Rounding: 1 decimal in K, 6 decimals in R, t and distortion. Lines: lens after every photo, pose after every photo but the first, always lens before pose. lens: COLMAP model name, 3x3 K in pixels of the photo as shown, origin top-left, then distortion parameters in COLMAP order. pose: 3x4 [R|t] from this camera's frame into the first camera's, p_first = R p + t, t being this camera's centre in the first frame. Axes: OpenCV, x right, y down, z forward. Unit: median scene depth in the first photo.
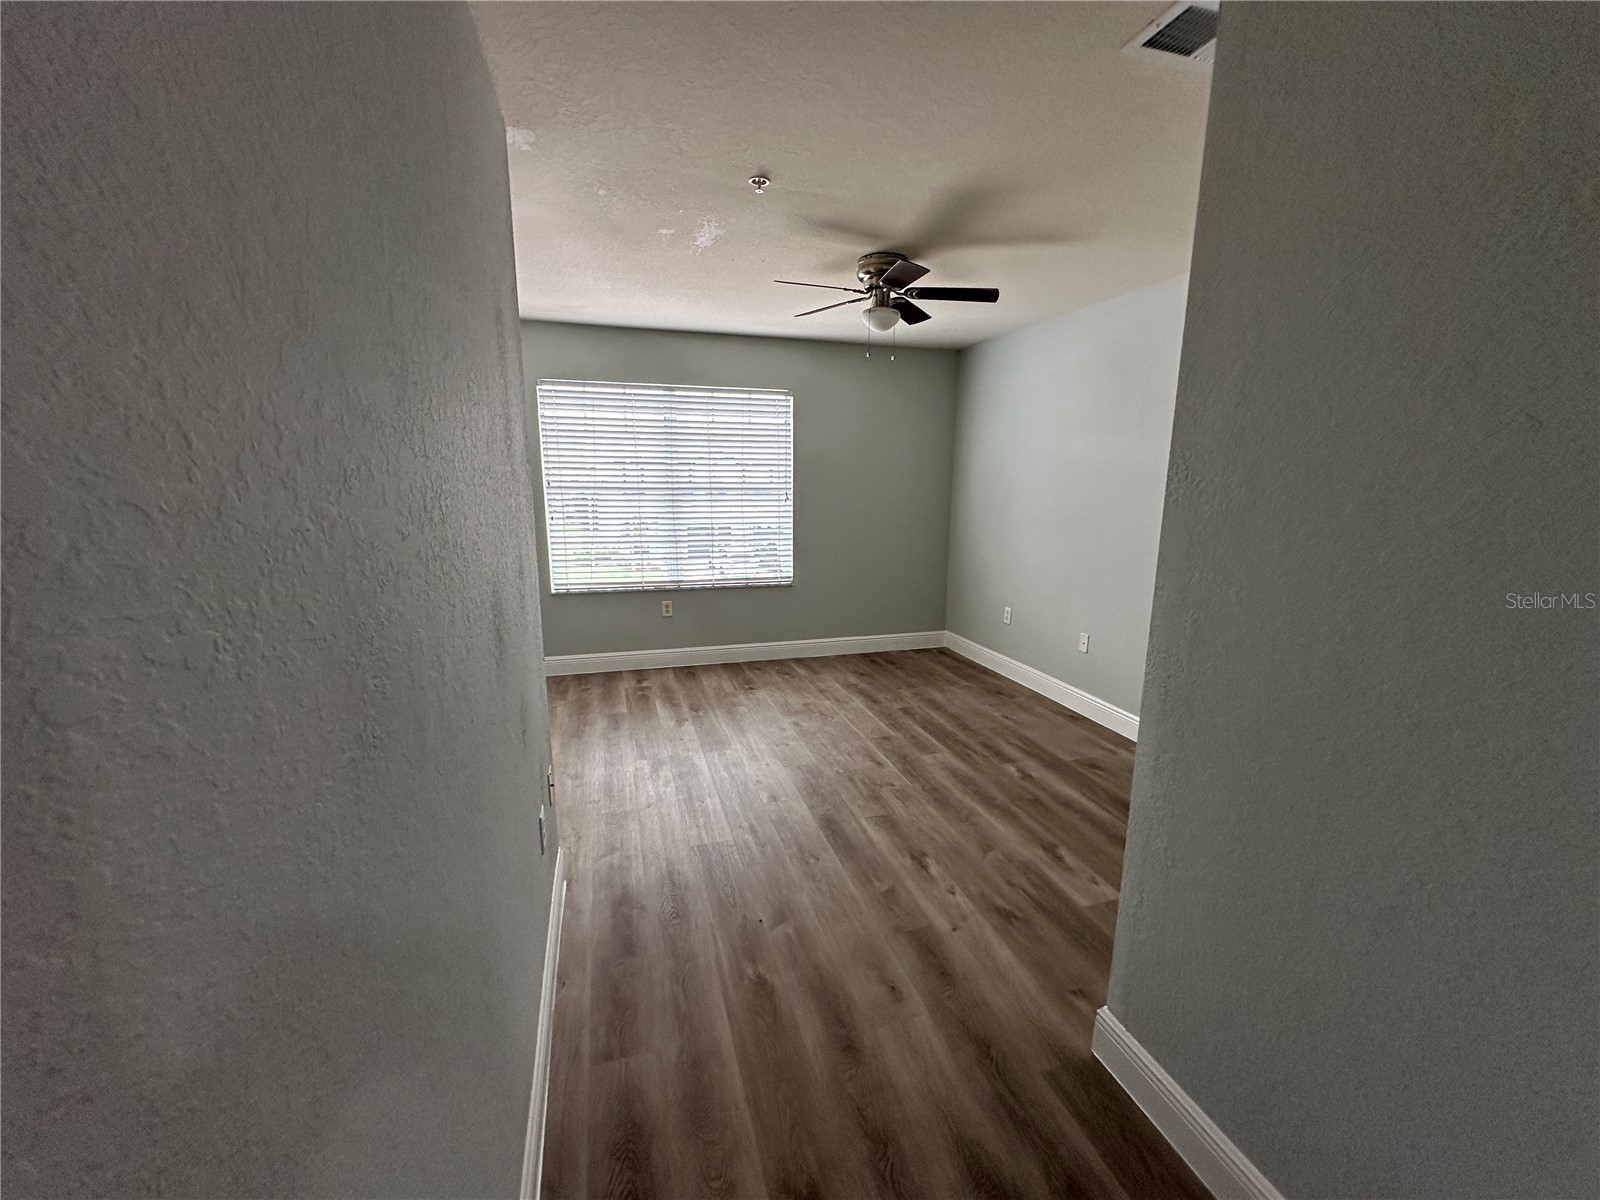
lens RADIAL K [[643.2, 0, 796.1], [0, 643.2, 593.3], [0, 0, 1]] dist [0.012677, -0.000059]
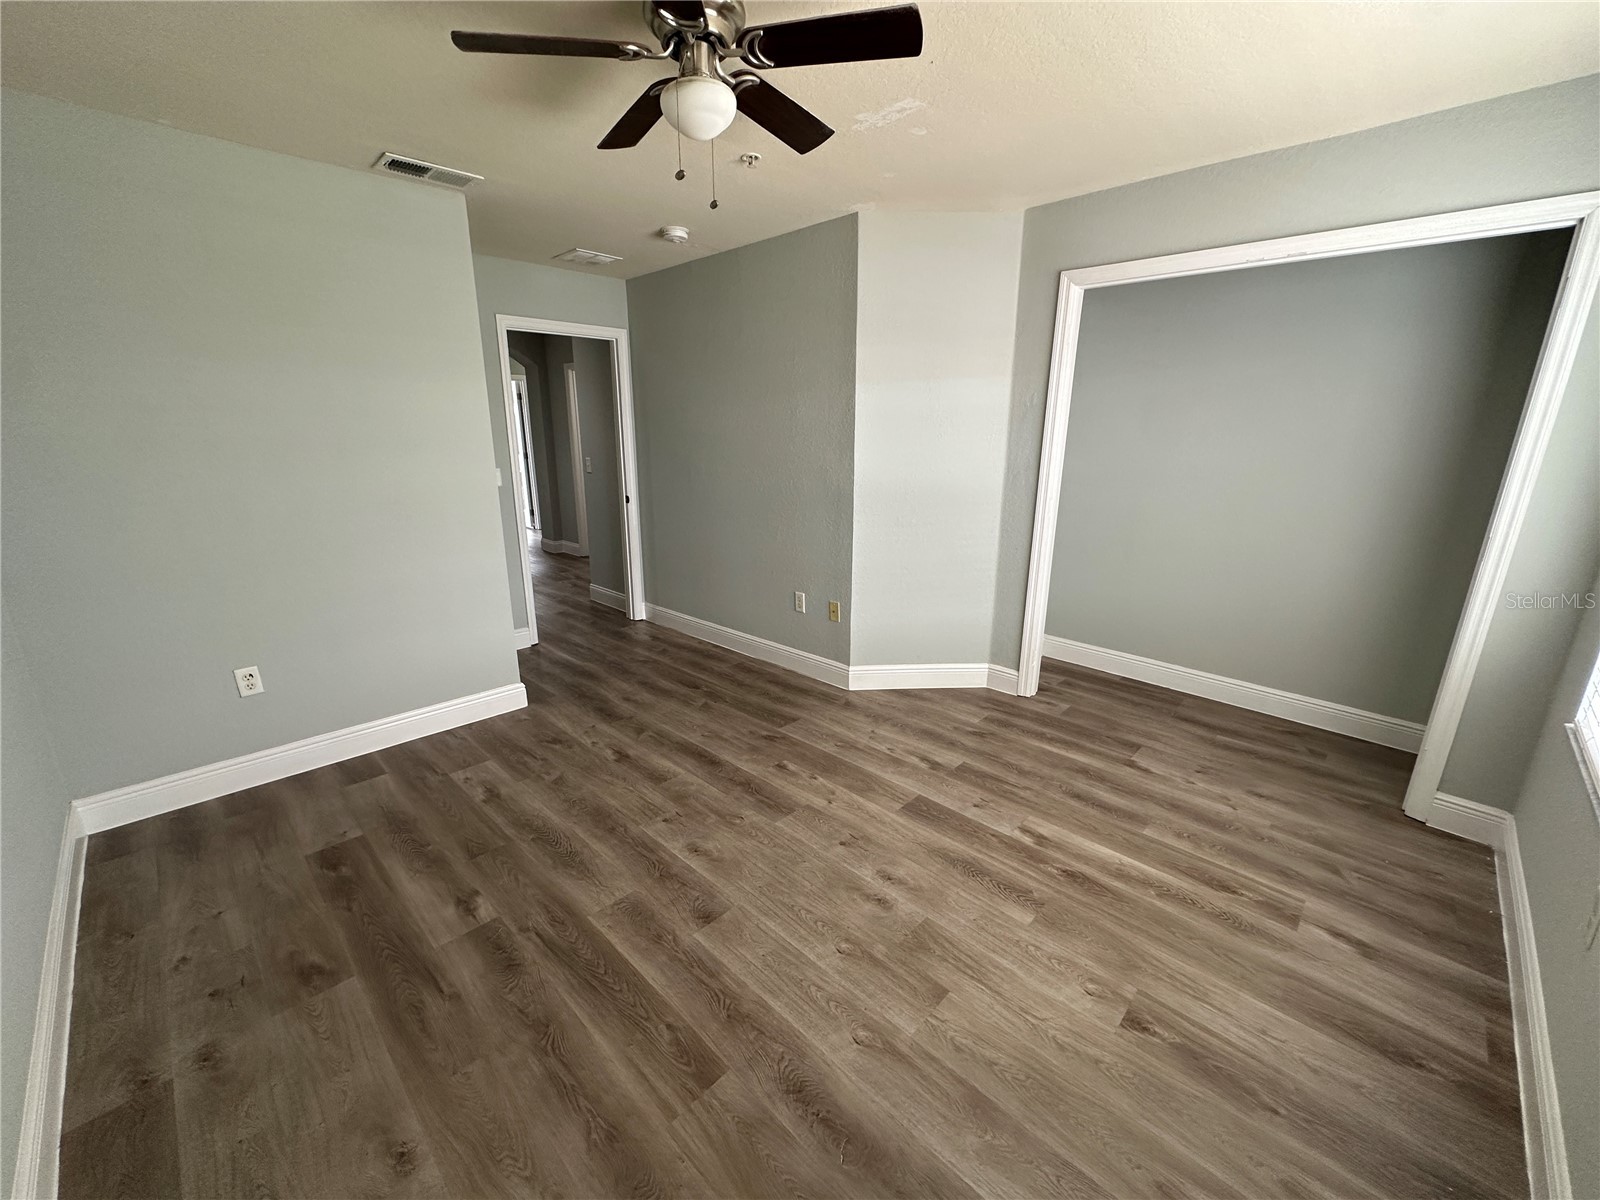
lens RADIAL K [[643.2, 0, 799.3], [0, 643.2, 603.5], [0, 0, 1]] dist [0.012677, -0.000059]
pose [[-0.874007, 0.122021, -0.470343, 0.284074], [-0.097382, 0.904334, 0.415568, -0.237712], [0.476055, 0.409012, -0.778512, 1.303525]]
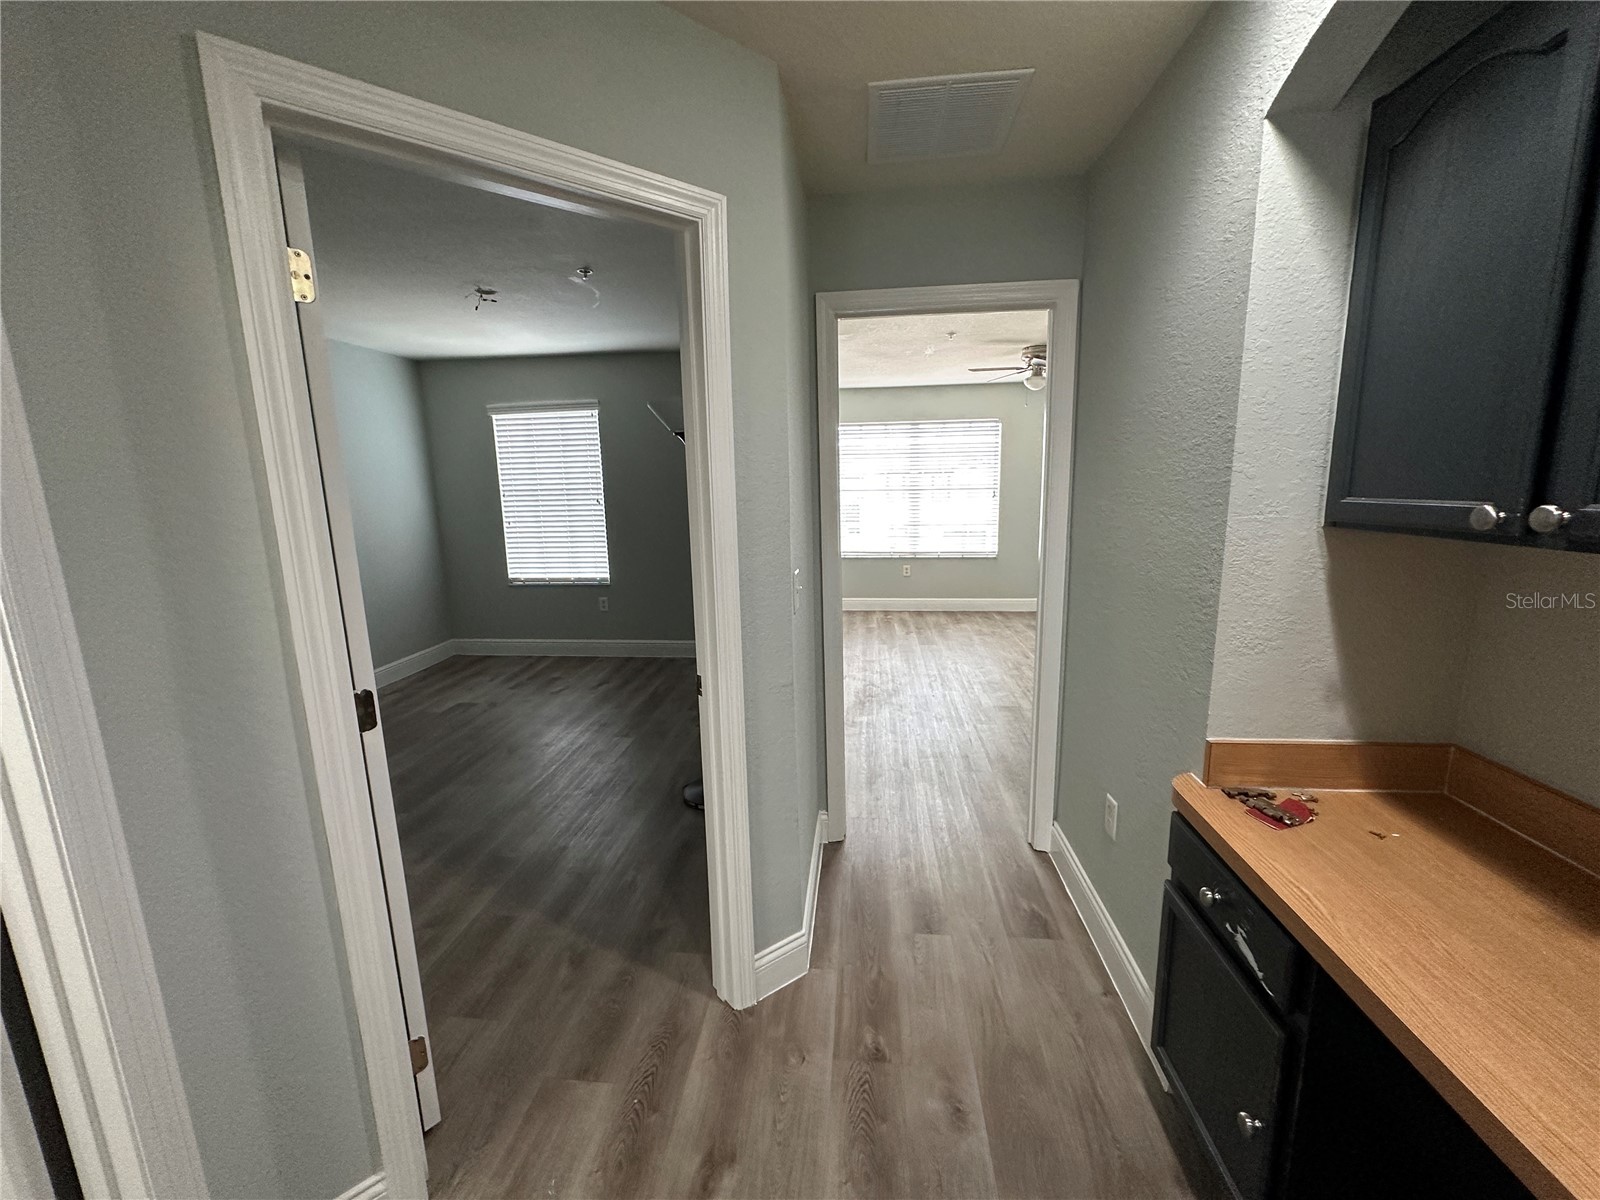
lens RADIAL K [[643.2, 0, 805.3], [0, 643.2, 597.5], [0, 0, 1]] dist [0.012677, -0.000059]
pose [[0.926581, 0.044313, -0.373475, 0.183919], [-0.045556, 0.998947, 0.005502, 0.115587], [0.373326, 0.011915, 0.927624, -0.610321]]
